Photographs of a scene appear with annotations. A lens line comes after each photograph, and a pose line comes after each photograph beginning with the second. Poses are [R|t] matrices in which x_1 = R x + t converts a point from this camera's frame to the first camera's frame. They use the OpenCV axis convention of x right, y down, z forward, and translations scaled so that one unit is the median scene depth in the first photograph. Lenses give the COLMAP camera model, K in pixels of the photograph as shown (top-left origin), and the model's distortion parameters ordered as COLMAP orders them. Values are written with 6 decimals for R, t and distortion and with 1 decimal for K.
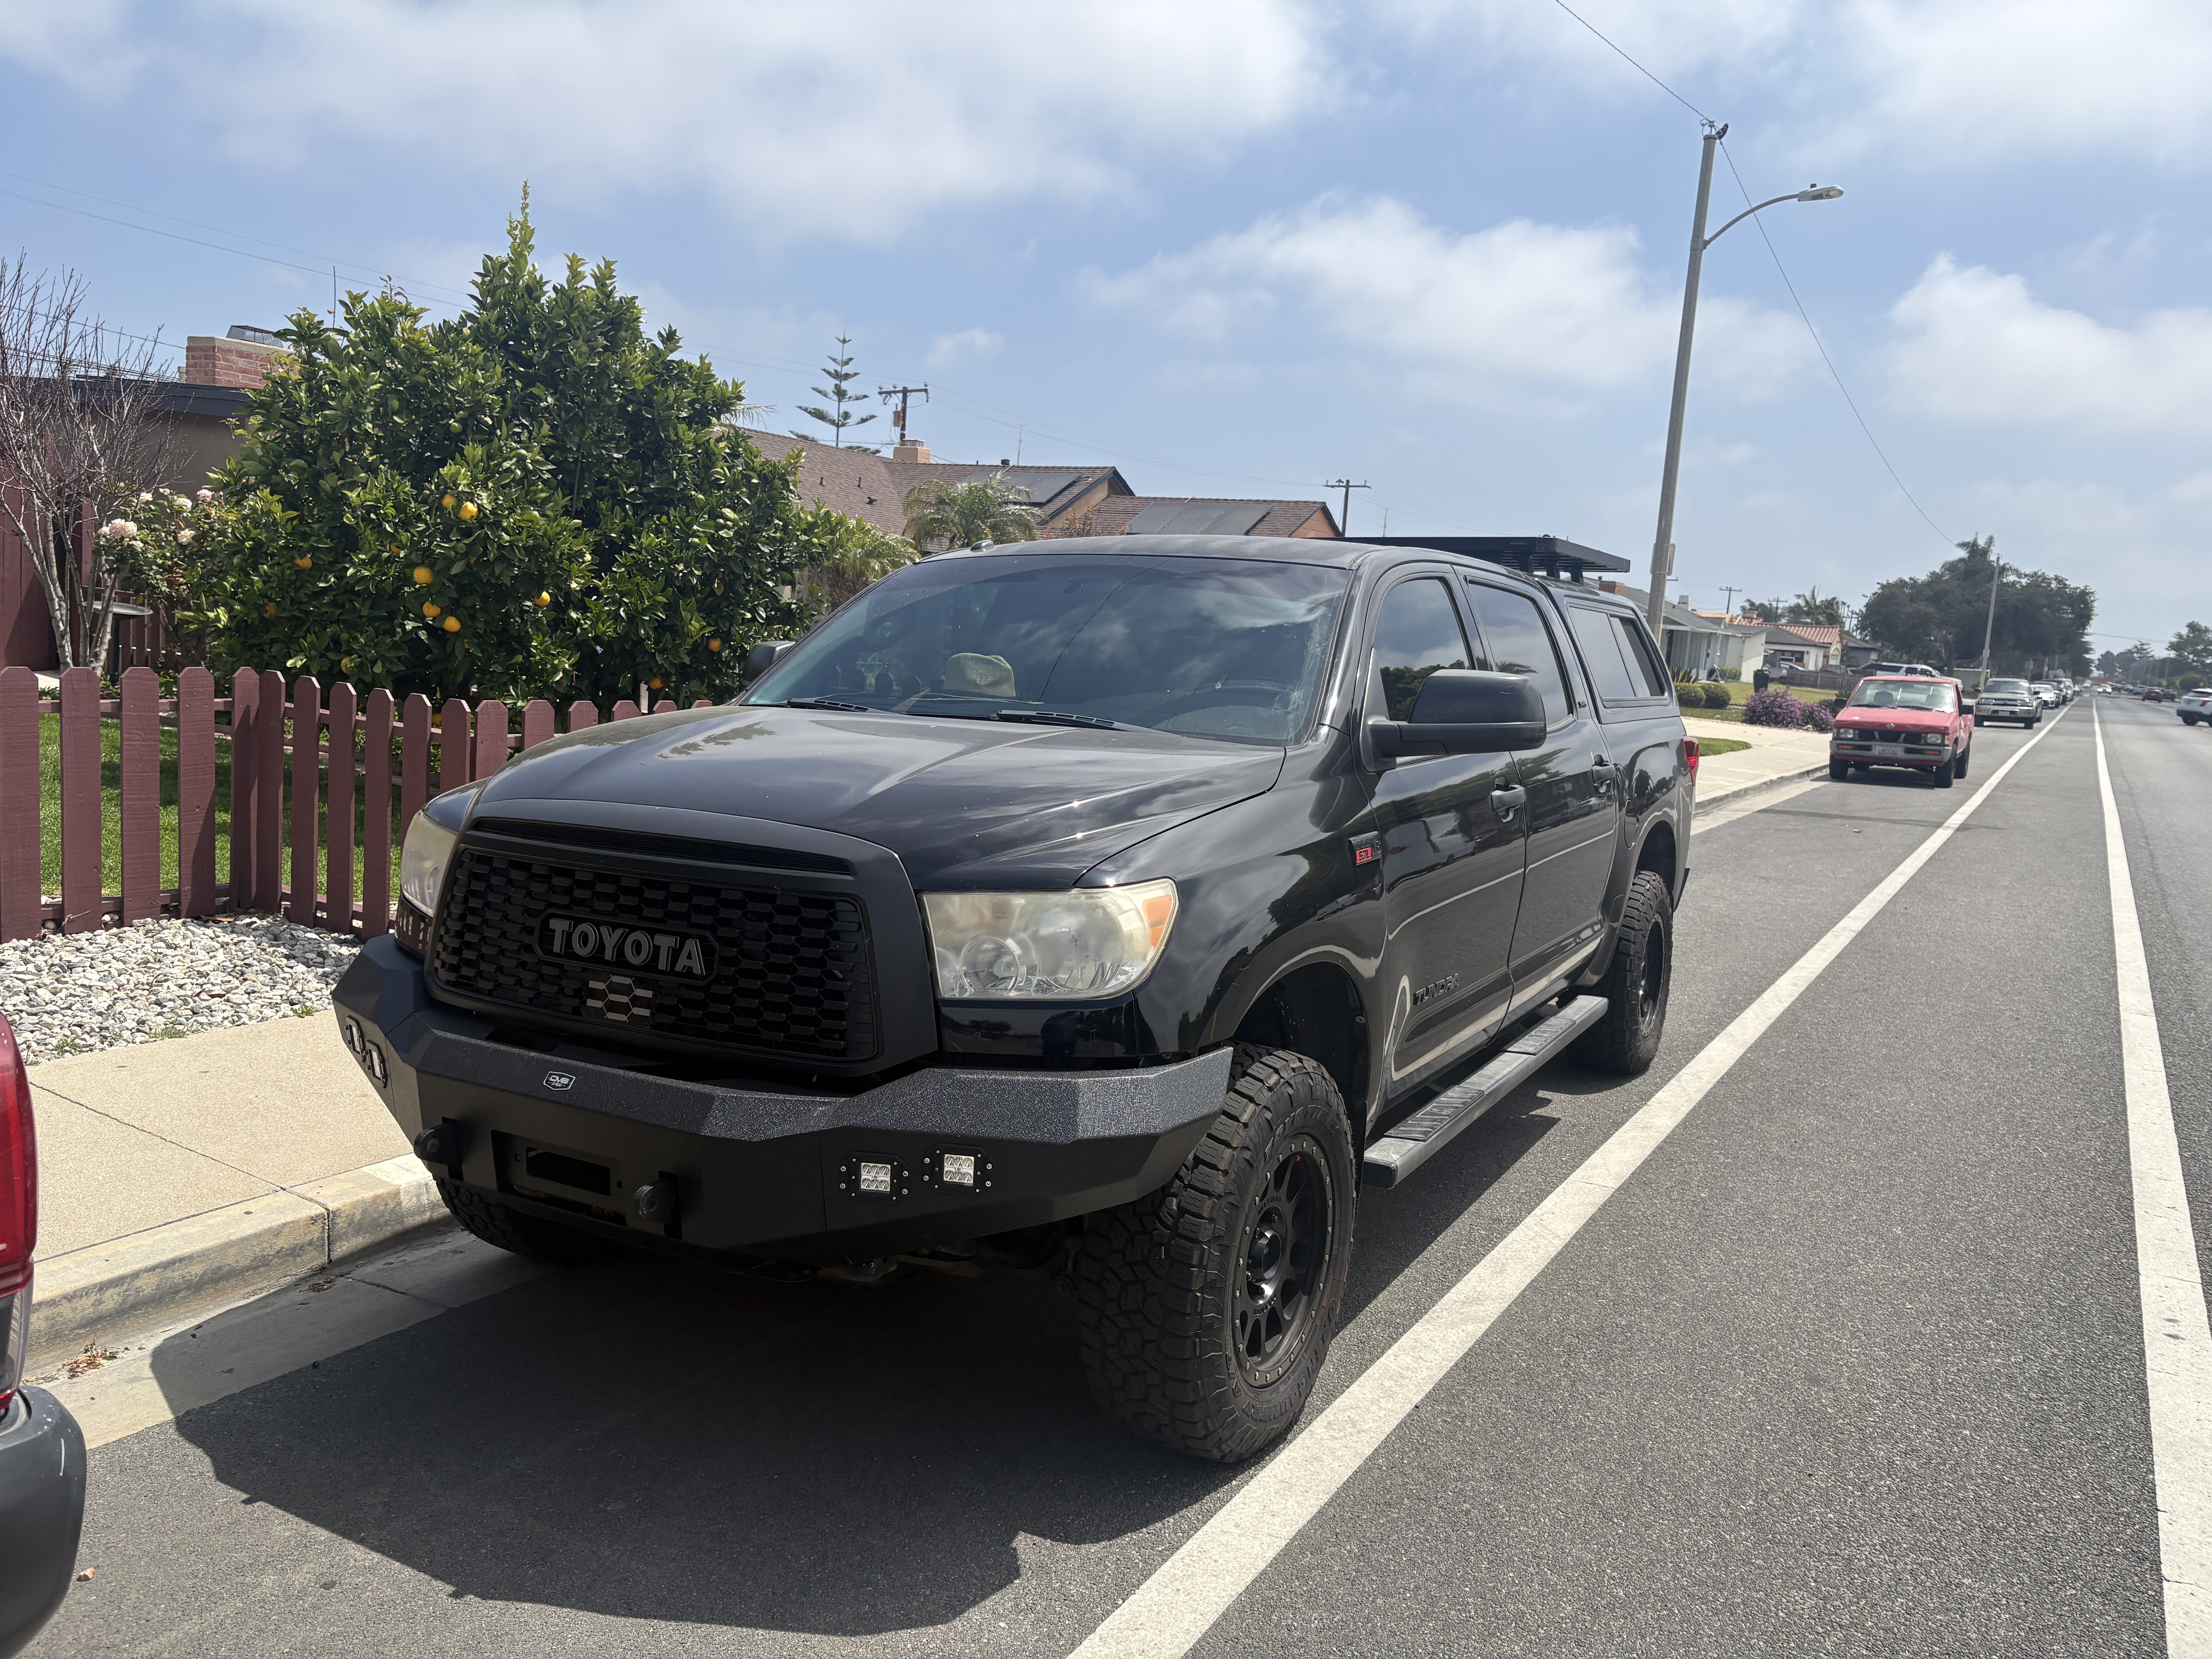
lens RADIAL K [[1670.4, 0, 1099.2], [0, 1670.4, 828.9], [0, 0, 1]] dist [0.046824, -0.044671]
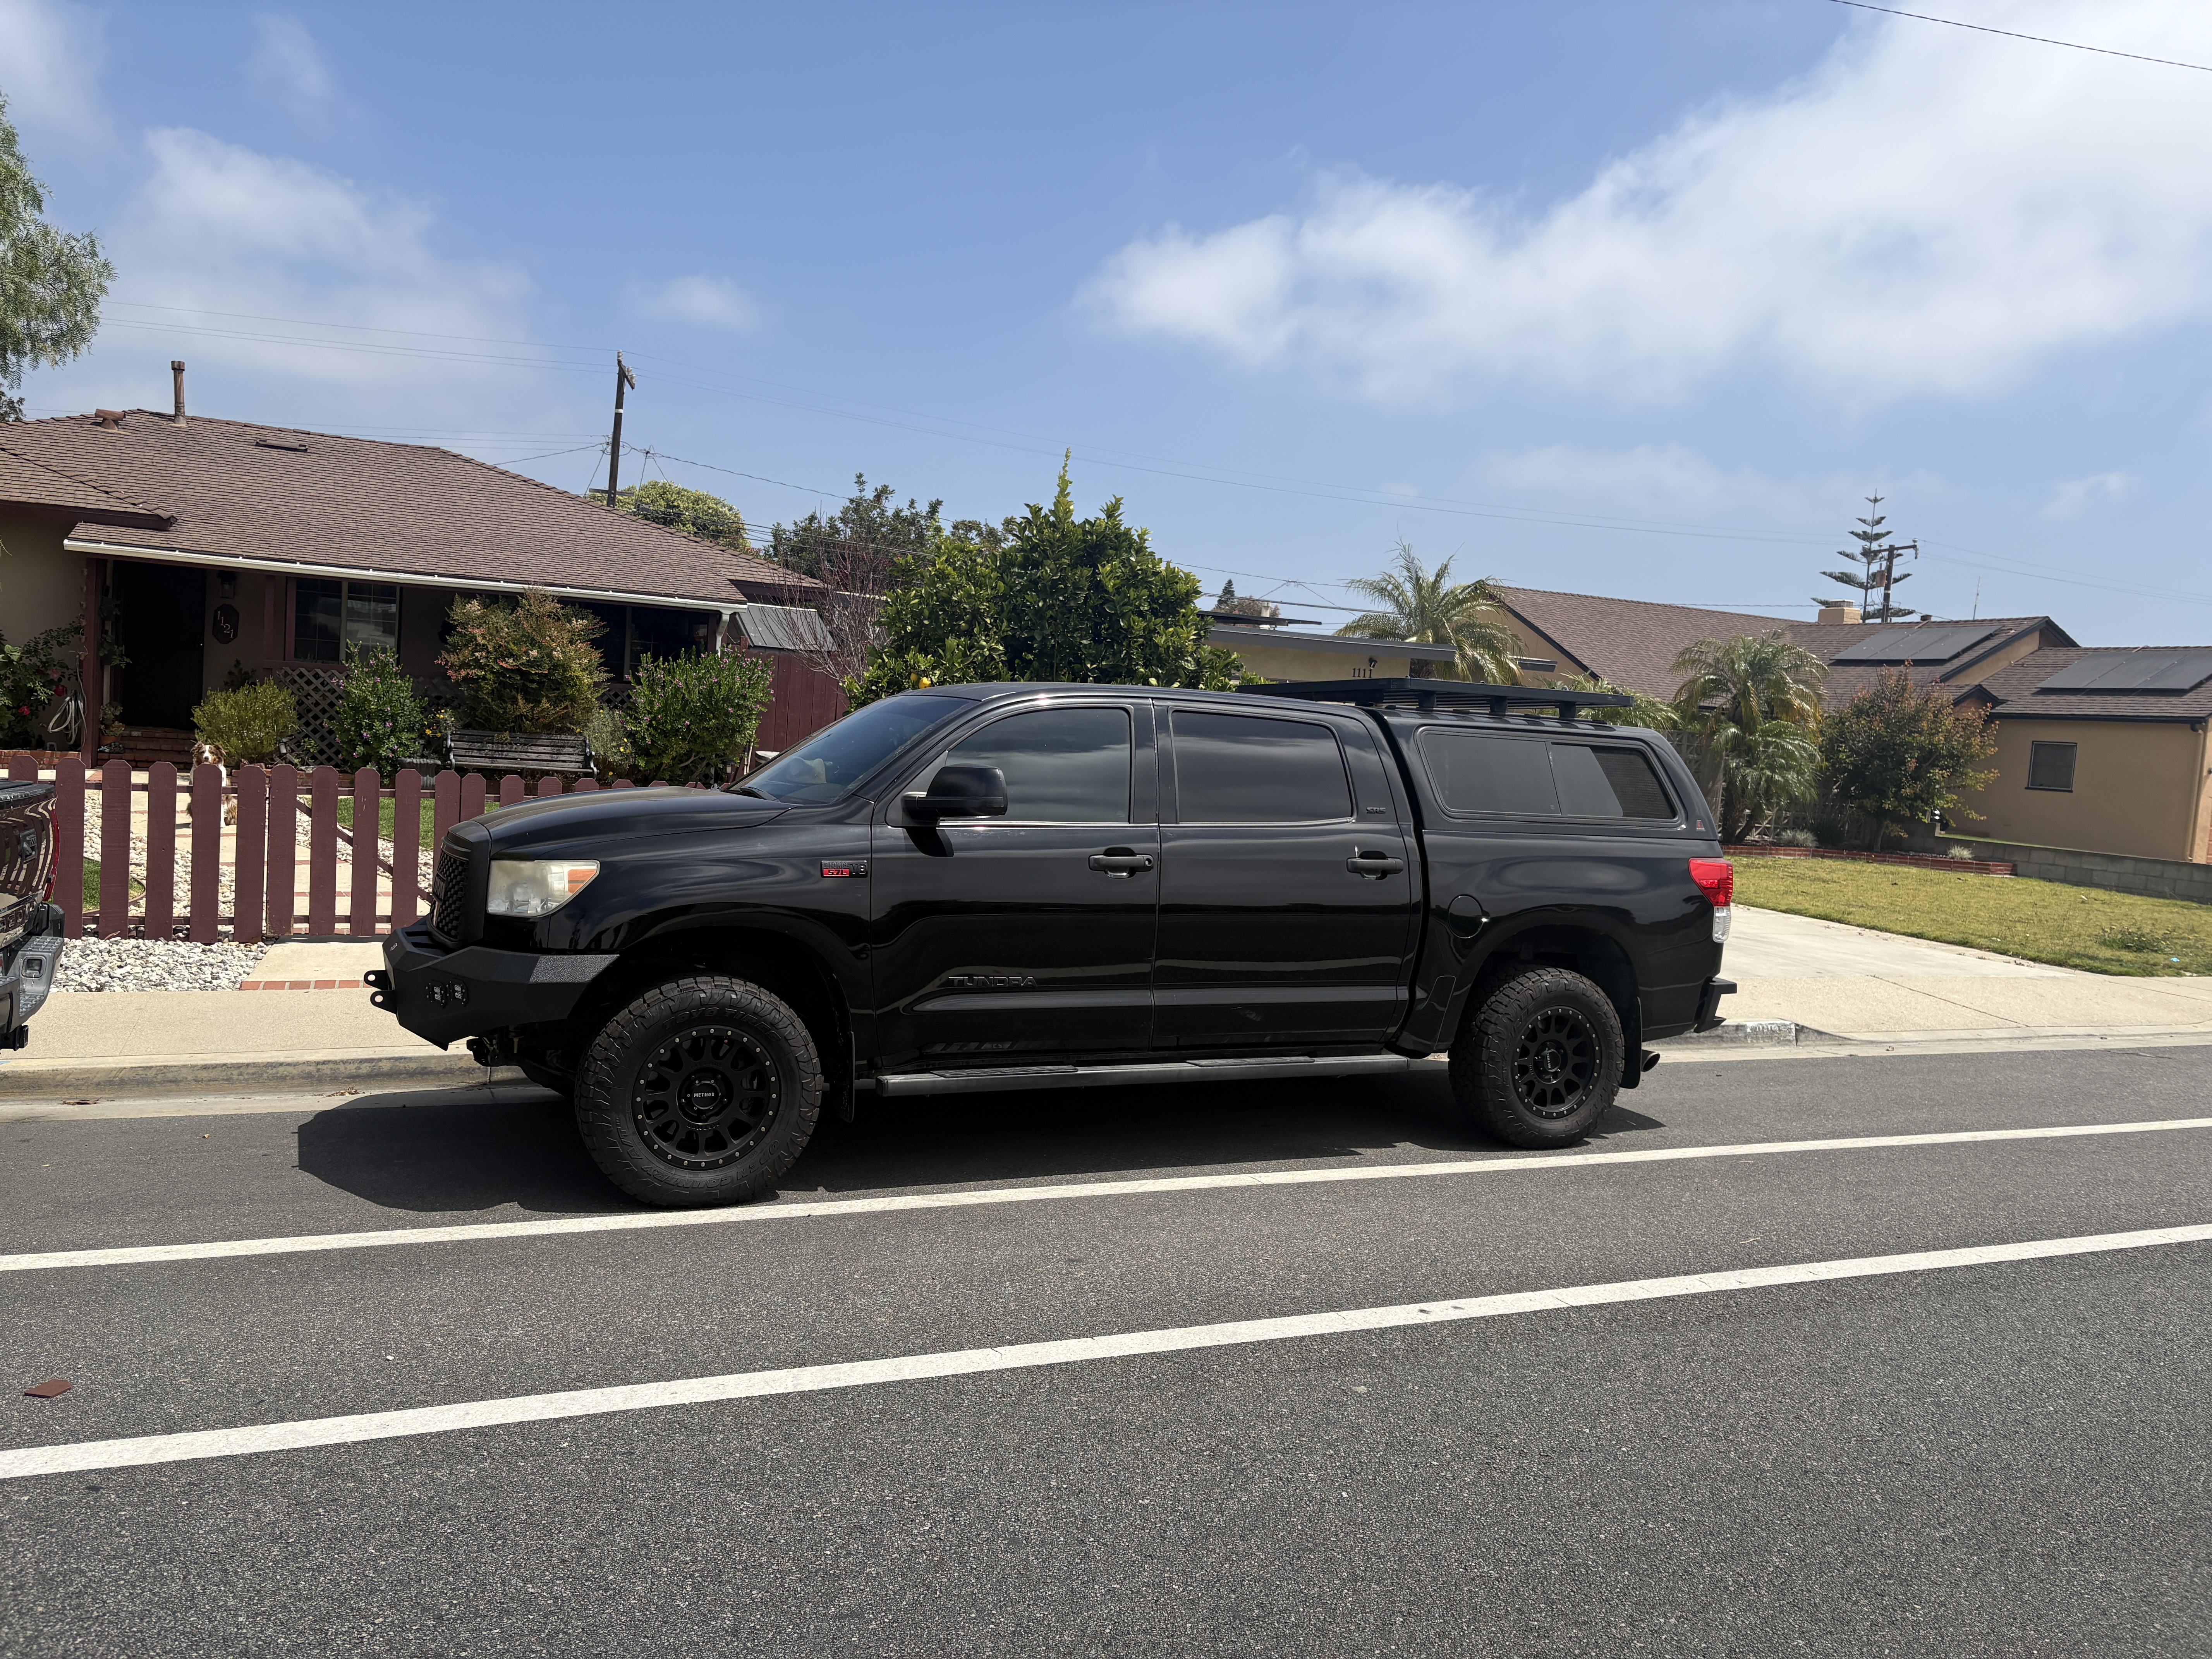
lens RADIAL K [[1670.4, 0, 1097.8], [0, 1670.4, 827.3], [0, 0, 1]] dist [0.046824, -0.044671]
pose [[0.810641, 0.017208, -0.585291, 1.064360], [-0.078216, 0.993792, -0.079112, 0.066871], [0.580296, 0.109911, 0.806955, -0.123580]]
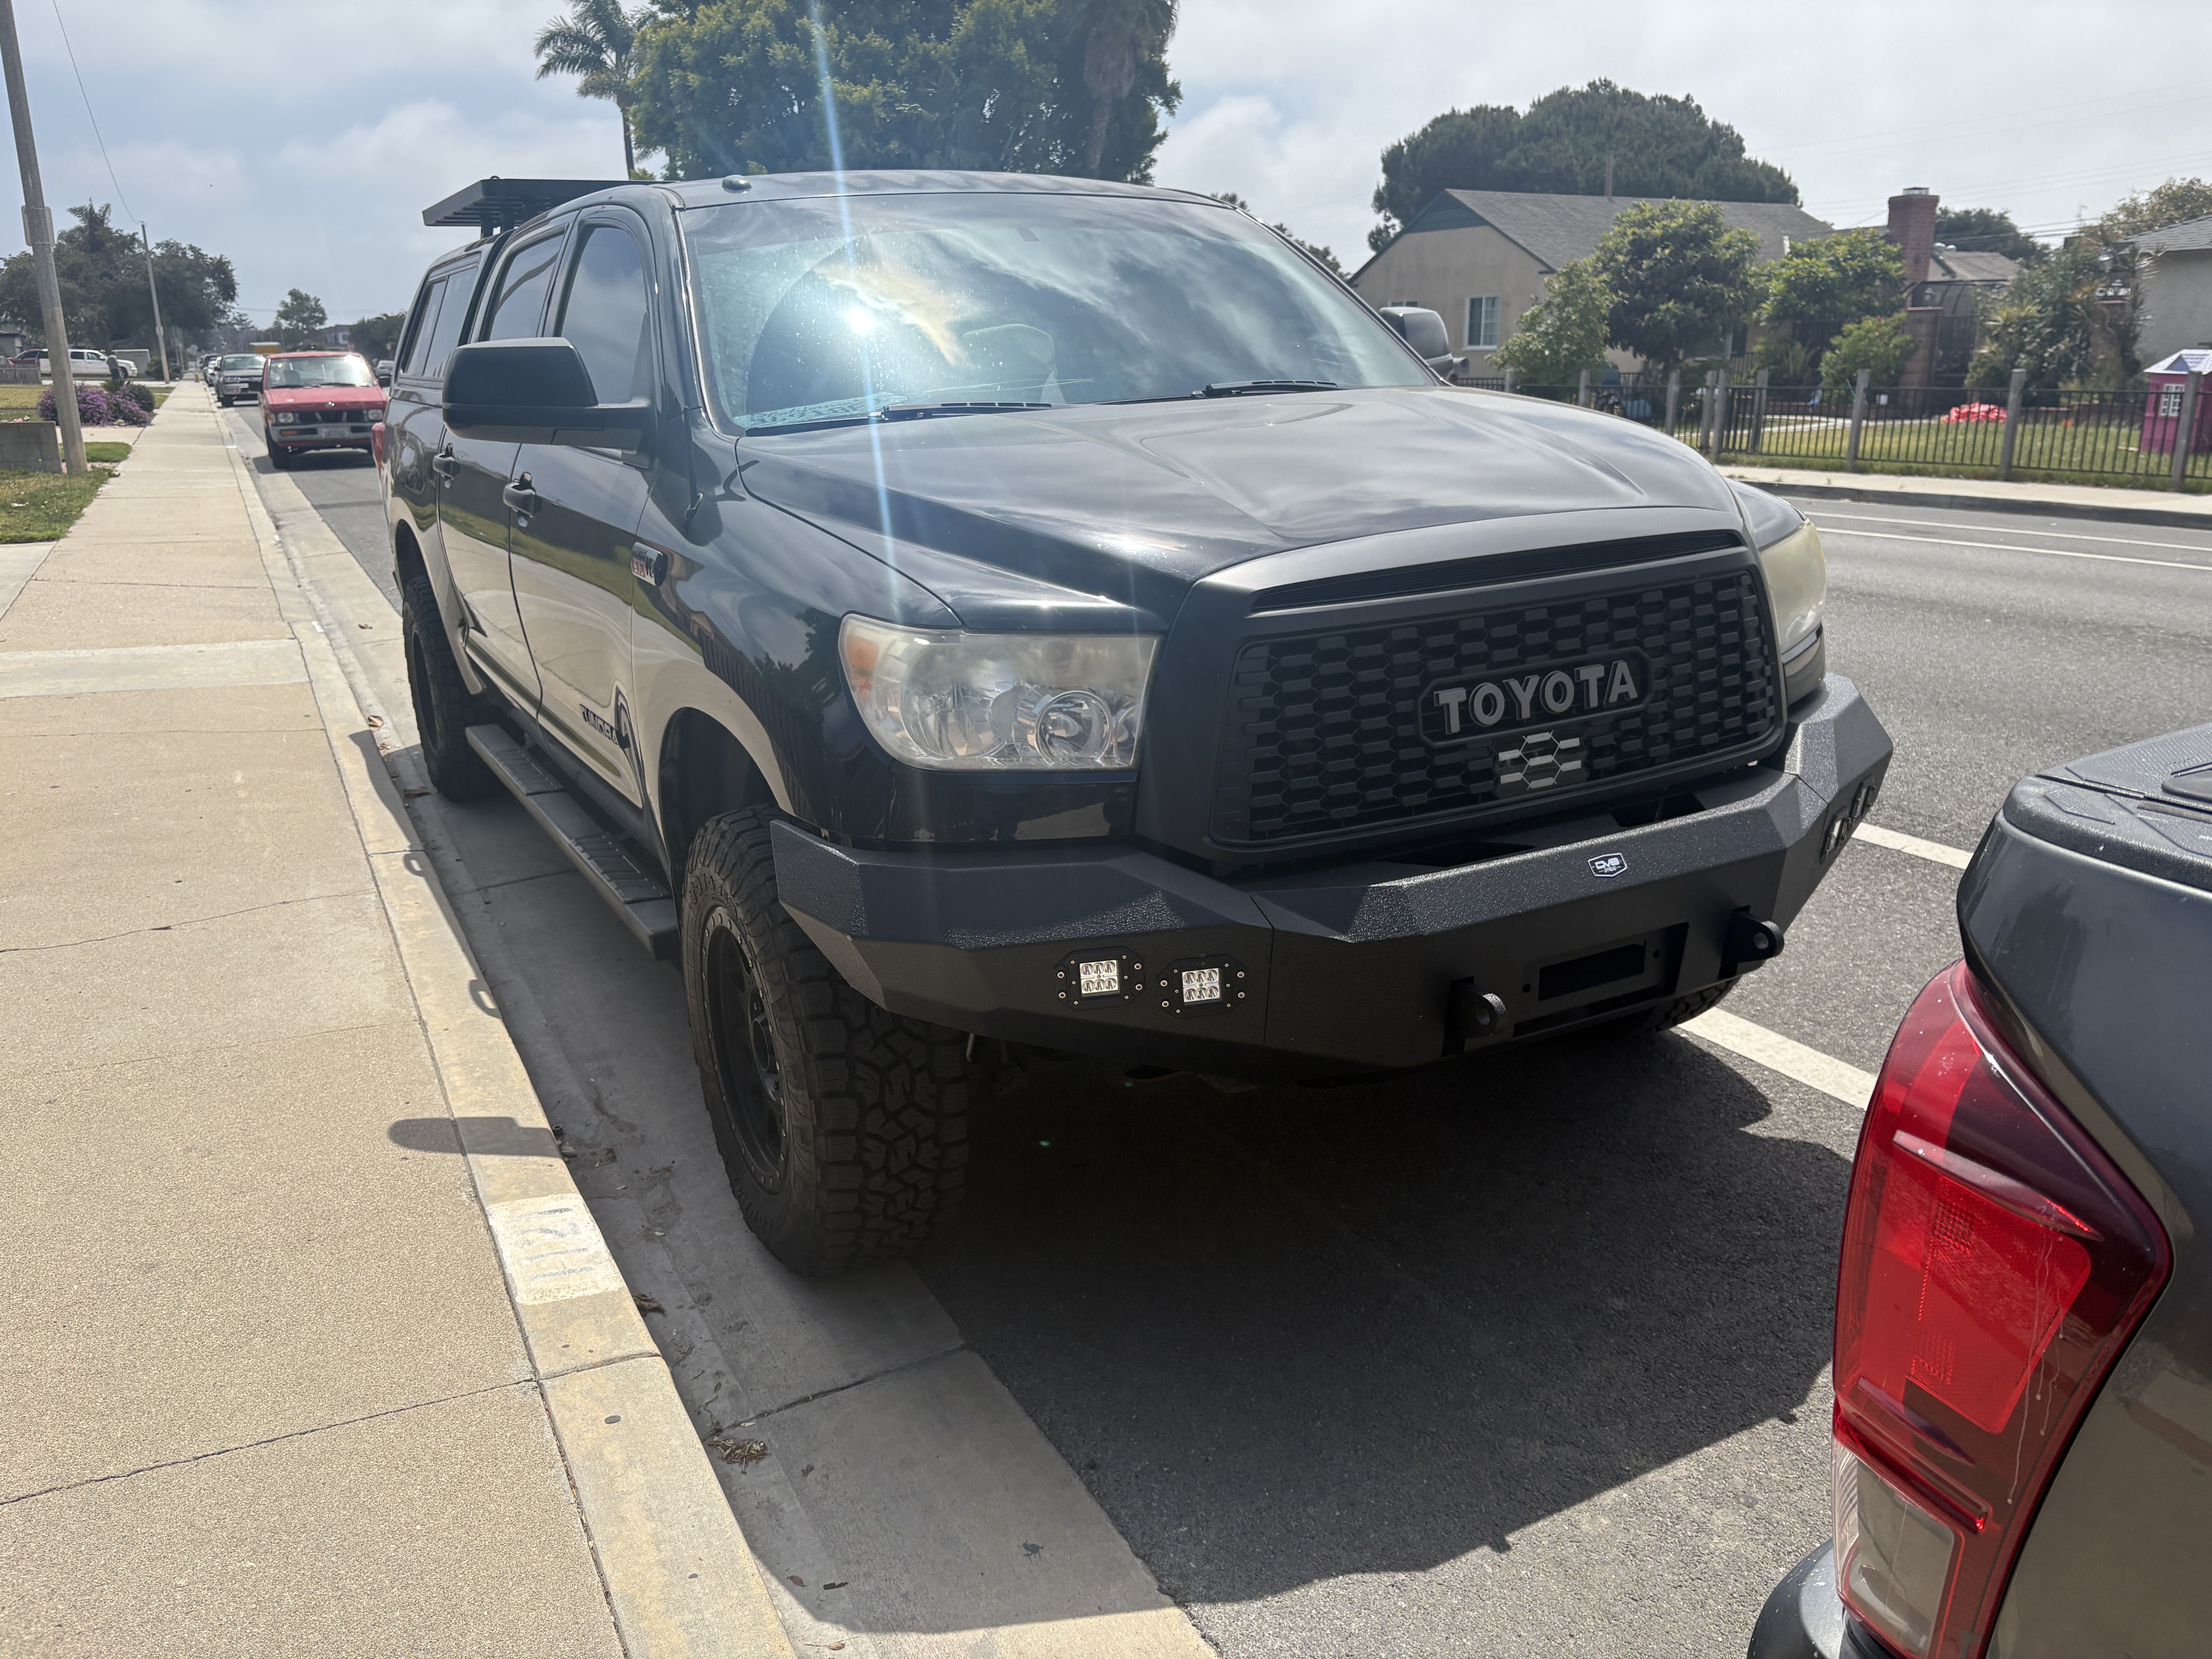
lens RADIAL K [[1670.4, 0, 1105.9], [0, 1670.4, 839.6], [0, 0, 1]] dist [0.046824, -0.044671]
pose [[0.535058, -0.300453, 0.789583, -0.697442], [0.146968, 0.953474, 0.263225, -0.070388], [-0.831933, -0.024797, 0.554321, 0.484002]]
